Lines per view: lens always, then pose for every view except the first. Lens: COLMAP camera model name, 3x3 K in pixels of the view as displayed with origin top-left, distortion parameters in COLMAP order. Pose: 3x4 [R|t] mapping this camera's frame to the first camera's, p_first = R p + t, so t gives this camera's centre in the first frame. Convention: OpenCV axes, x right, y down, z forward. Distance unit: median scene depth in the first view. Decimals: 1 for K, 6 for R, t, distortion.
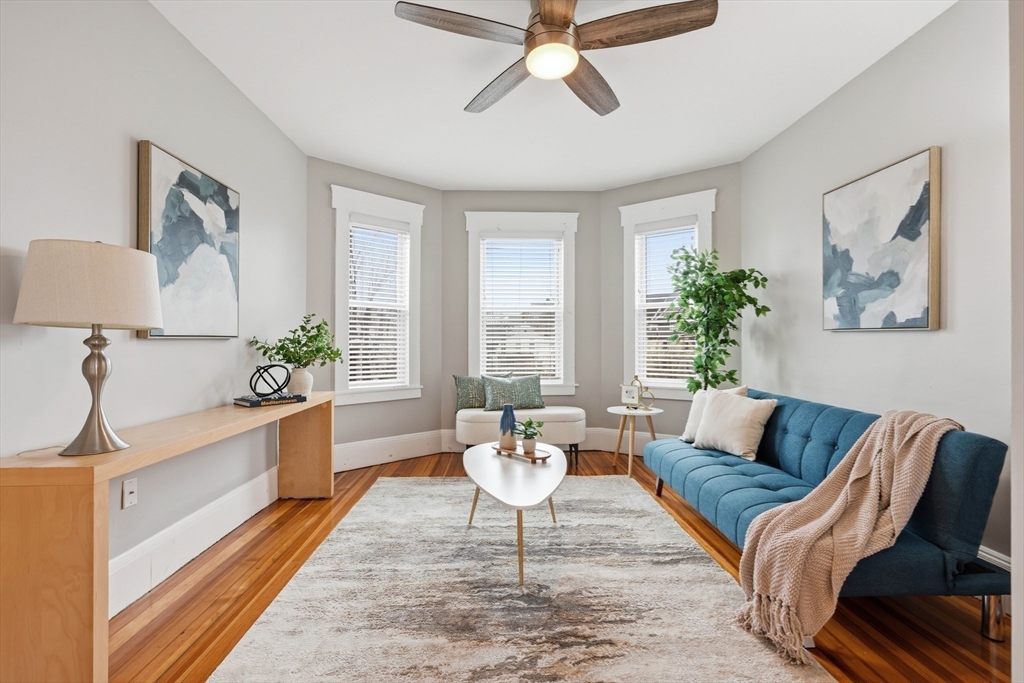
lens RADIAL K [[446.0, 0, 514.3], [0, 446.0, 340.0], [0, 0, 1]] dist [-0.007031, 0.000578]
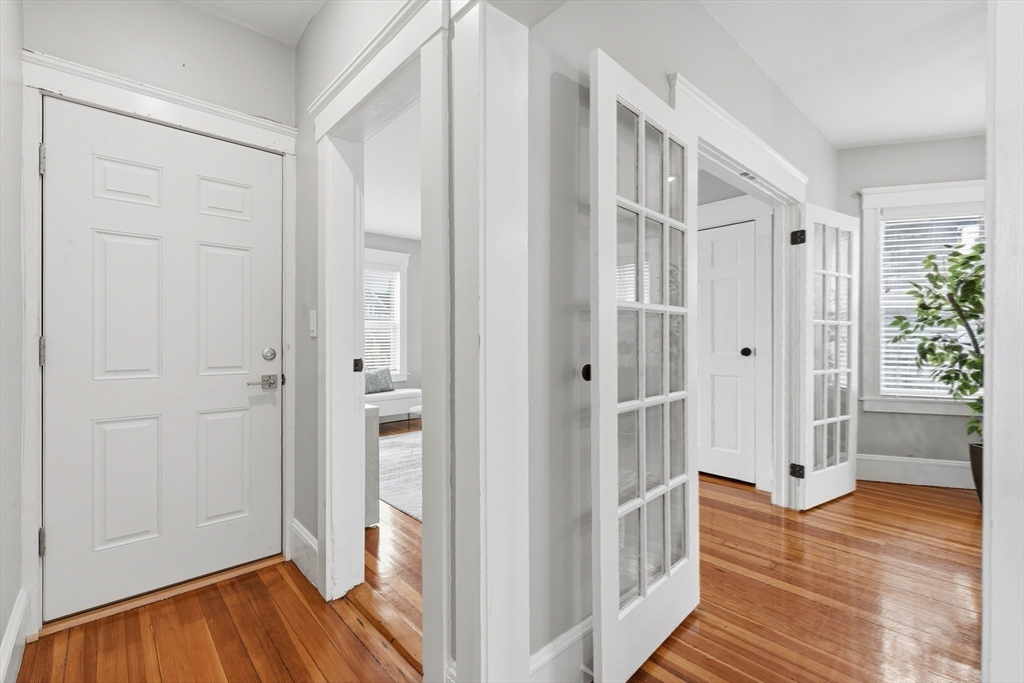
lens RADIAL K [[446.0, 0, 510.5], [0, 446.0, 338.3], [0, 0, 1]] dist [-0.007031, 0.000578]
pose [[0.764612, -0.002811, 0.644485, -0.913042], [0.000305, 0.999992, 0.004000, -0.033363], [-0.644491, -0.002862, 0.764607, -0.536692]]
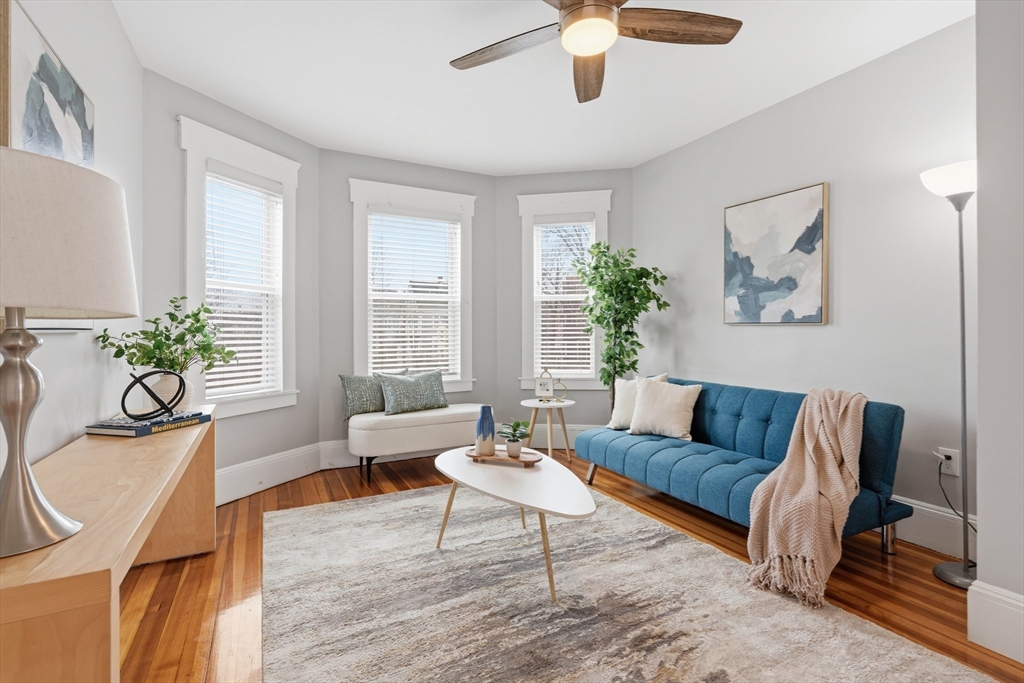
lens RADIAL K [[469.9, 0, 506.3], [0, 469.9, 332.6], [0, 0, 1]] dist [-0.004707, 0.000059]
pose [[0.903103, -0.002692, 0.429415, -0.377031], [0.000754, 0.999989, 0.004681, -0.005235], [-0.429422, -0.003904, 0.903095, 0.134050]]
